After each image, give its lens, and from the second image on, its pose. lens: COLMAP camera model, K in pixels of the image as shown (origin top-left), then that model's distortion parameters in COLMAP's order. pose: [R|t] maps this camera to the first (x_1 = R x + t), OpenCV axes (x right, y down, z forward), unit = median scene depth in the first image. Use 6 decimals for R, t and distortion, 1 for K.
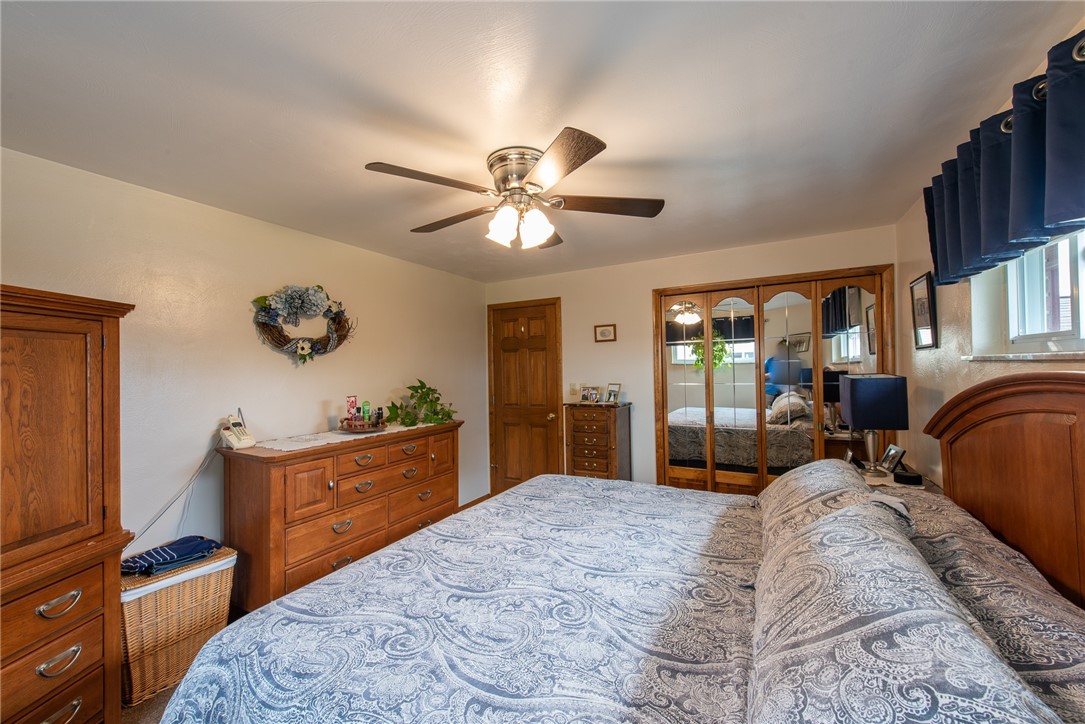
lens RADIAL K [[422.4, 0, 545.3], [0, 422.4, 365.3], [0, 0, 1]] dist [0.011182, -0.000974]
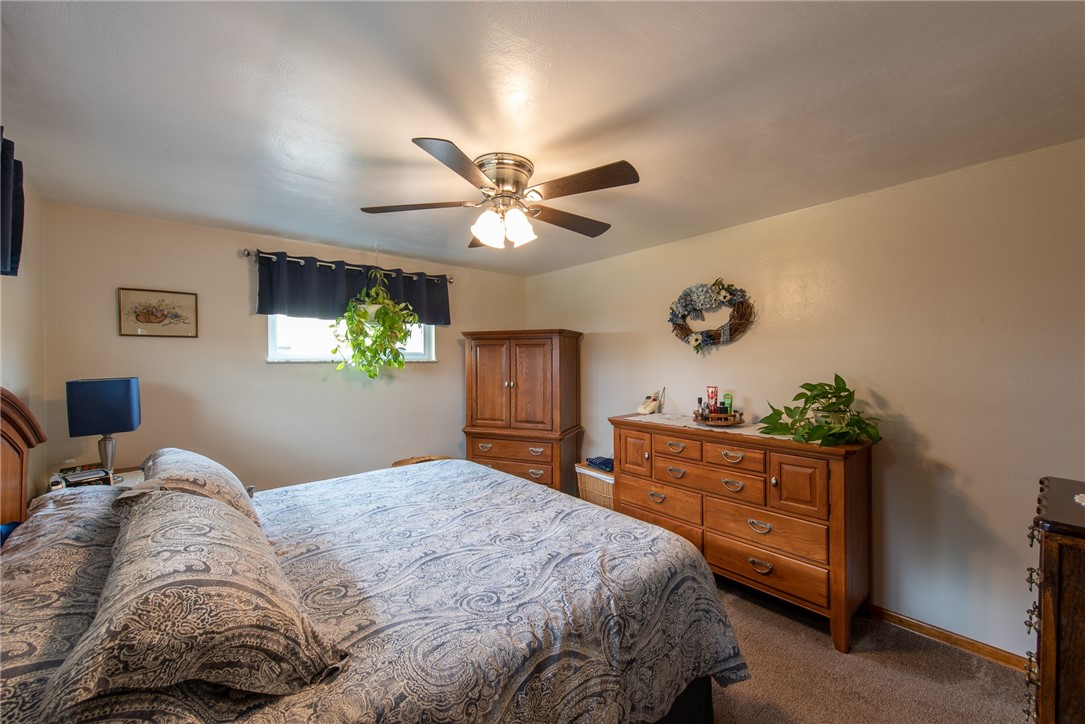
lens RADIAL K [[422.4, 0, 544.1], [0, 422.4, 364.8], [0, 0, 1]] dist [0.011182, -0.000974]
pose [[-0.349293, 0.027195, -0.936619, 0.661073], [0.016854, 0.999599, 0.022738, -0.007111], [0.936862, -0.007843, -0.349611, 1.072272]]
